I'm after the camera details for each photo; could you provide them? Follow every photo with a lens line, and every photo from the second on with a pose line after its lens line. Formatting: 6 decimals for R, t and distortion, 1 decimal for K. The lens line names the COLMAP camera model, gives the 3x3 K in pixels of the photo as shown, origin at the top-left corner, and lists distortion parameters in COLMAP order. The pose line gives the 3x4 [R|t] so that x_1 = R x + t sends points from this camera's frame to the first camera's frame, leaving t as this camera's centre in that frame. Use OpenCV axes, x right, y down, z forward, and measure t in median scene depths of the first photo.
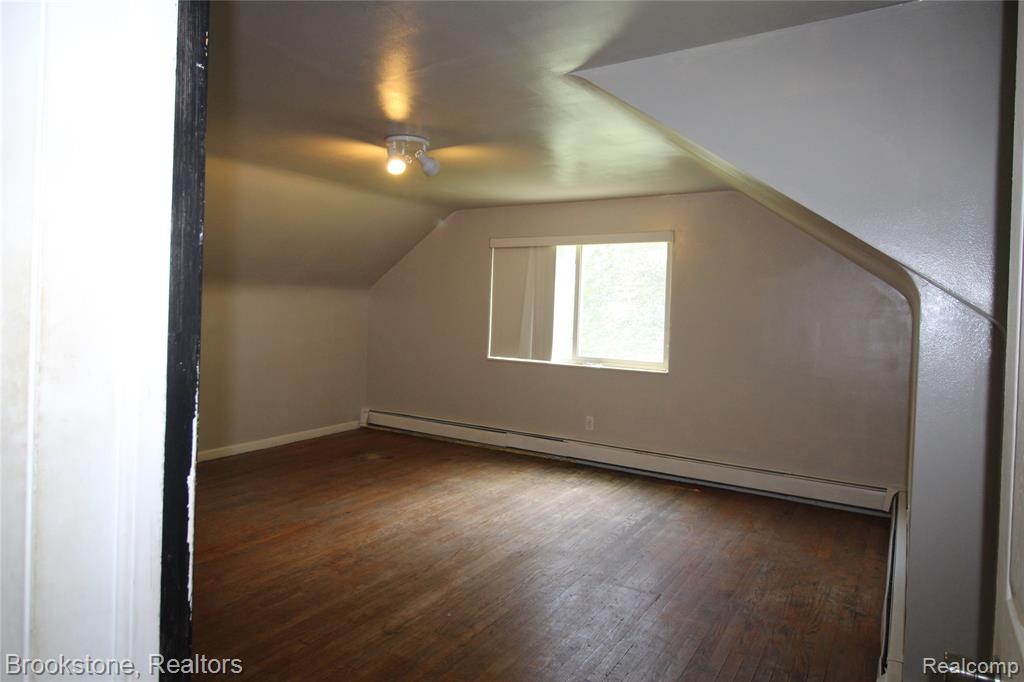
lens RADIAL K [[607.7, 0, 512.4], [0, 607.7, 323.4], [0, 0, 1]] dist [-0.002929, 0.000863]
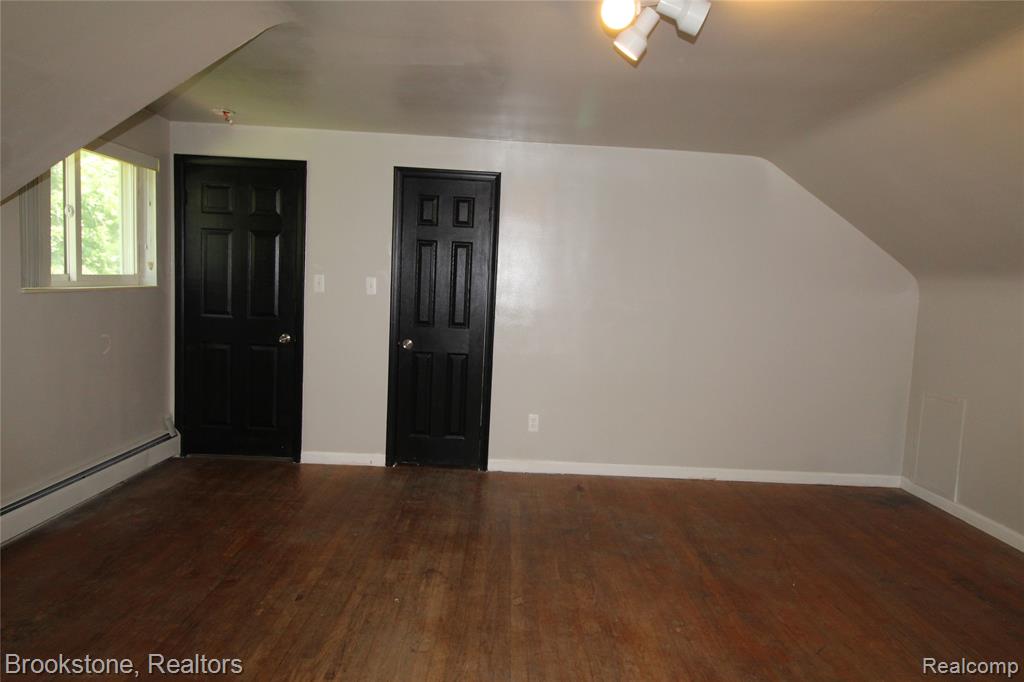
lens RADIAL K [[607.7, 0, 512.4], [0, 607.7, 323.4], [0, 0, 1]] dist [-0.002929, 0.000863]
pose [[-0.839627, -0.040339, -0.541664, 0.248894], [-0.086787, 0.994390, 0.060474, -0.011530], [0.536185, 0.097785, -0.838417, 1.706804]]
